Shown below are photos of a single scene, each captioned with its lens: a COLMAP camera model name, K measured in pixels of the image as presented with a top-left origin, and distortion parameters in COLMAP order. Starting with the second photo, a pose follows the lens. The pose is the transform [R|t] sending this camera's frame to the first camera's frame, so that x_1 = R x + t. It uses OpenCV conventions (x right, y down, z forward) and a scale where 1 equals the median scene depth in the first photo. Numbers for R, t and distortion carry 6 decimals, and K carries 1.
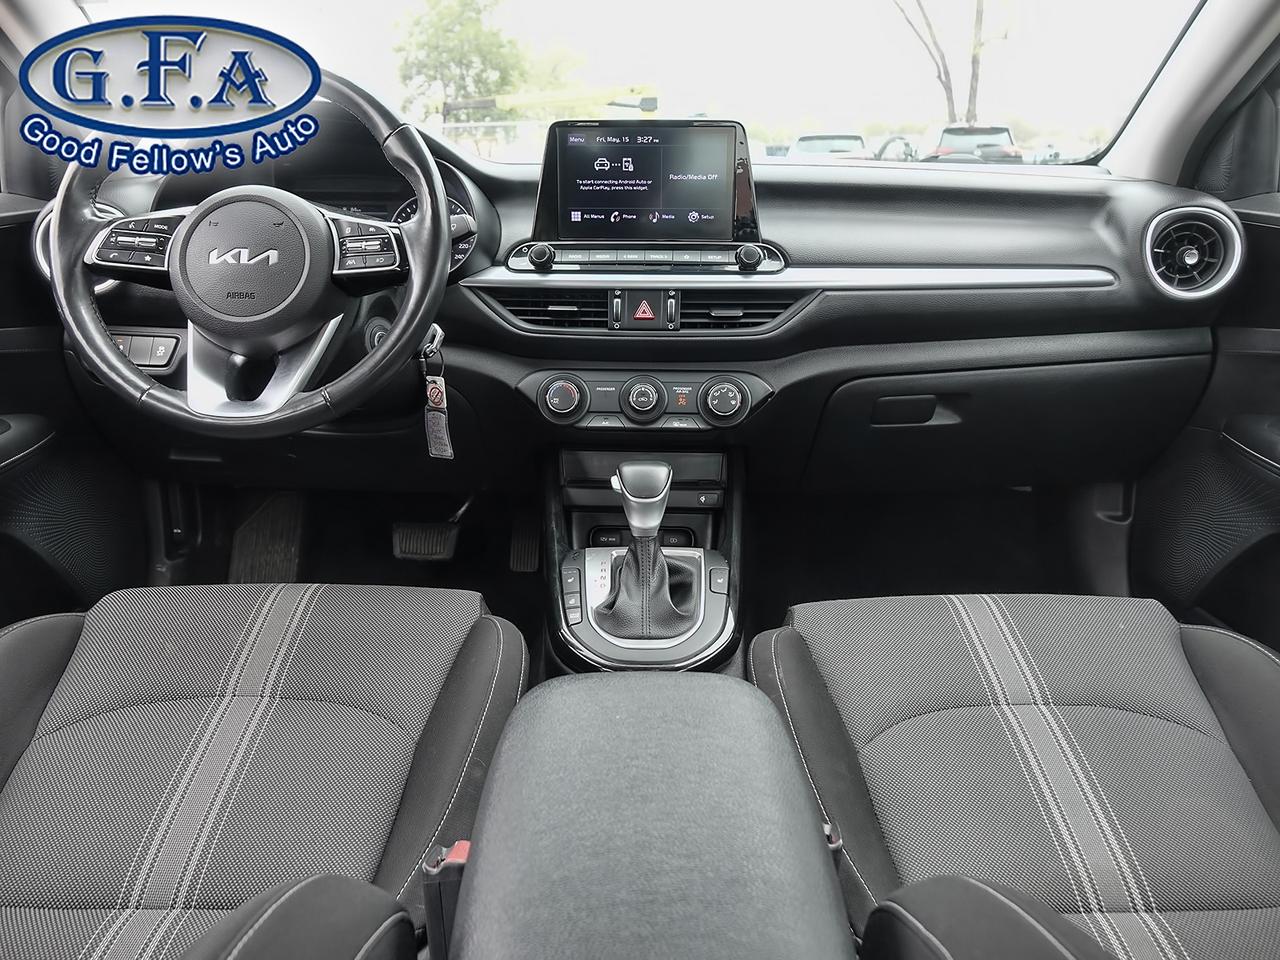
lens RADIAL K [[982.2, 0, 637.5], [0, 982.2, 479.9], [0, 0, 1]] dist [0.011425, -0.017586]
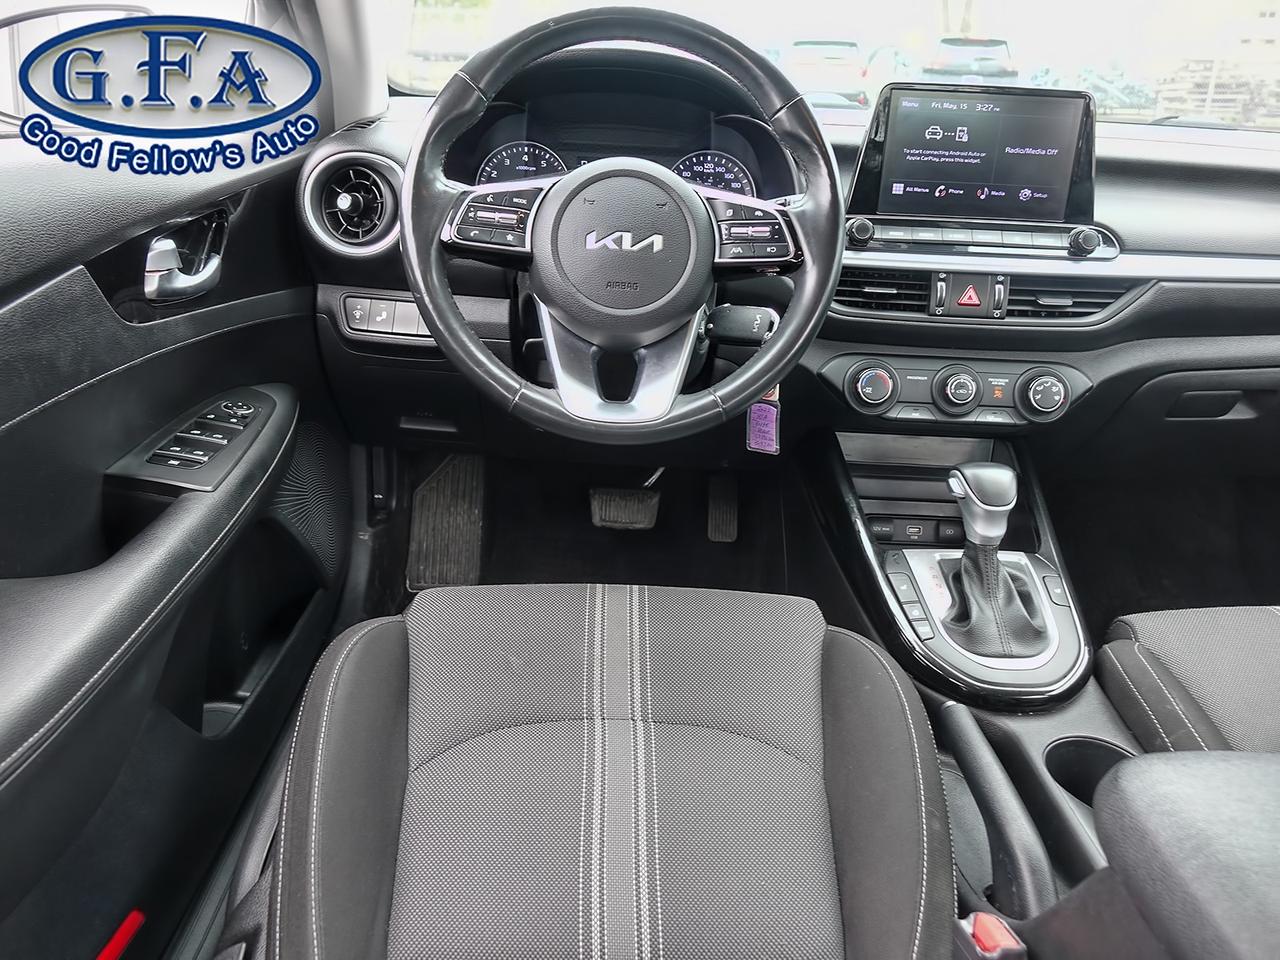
lens RADIAL K [[982.2, 0, 640.7], [0, 982.2, 477.6], [0, 0, 1]] dist [0.011425, -0.017586]
pose [[0.998338, 0.024161, 0.052318, -0.348393], [-0.028931, 0.995298, 0.092435, -0.078243], [-0.049838, -0.093795, 0.994343, 0.072974]]
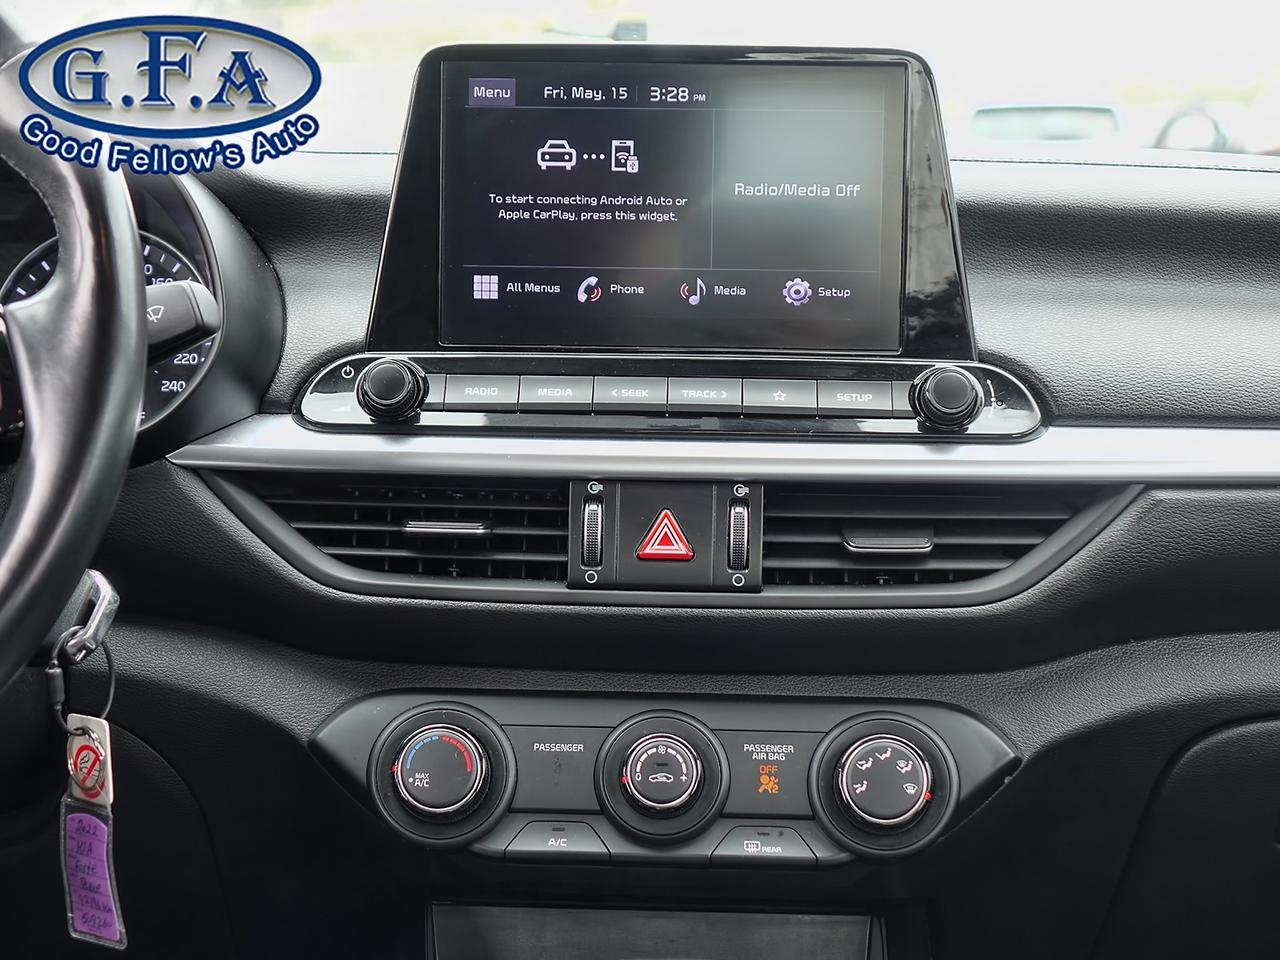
lens RADIAL K [[2294.9, 0, 634.8], [0, 2294.9, 480.4], [0, 0, 1]] dist [0.001970, 0.000000]
pose [[0.999866, 0.009088, 0.013580, -0.016809], [-0.006626, 0.985180, -0.171394, -0.045078], [-0.014937, 0.171281, 0.985109, 0.146007]]
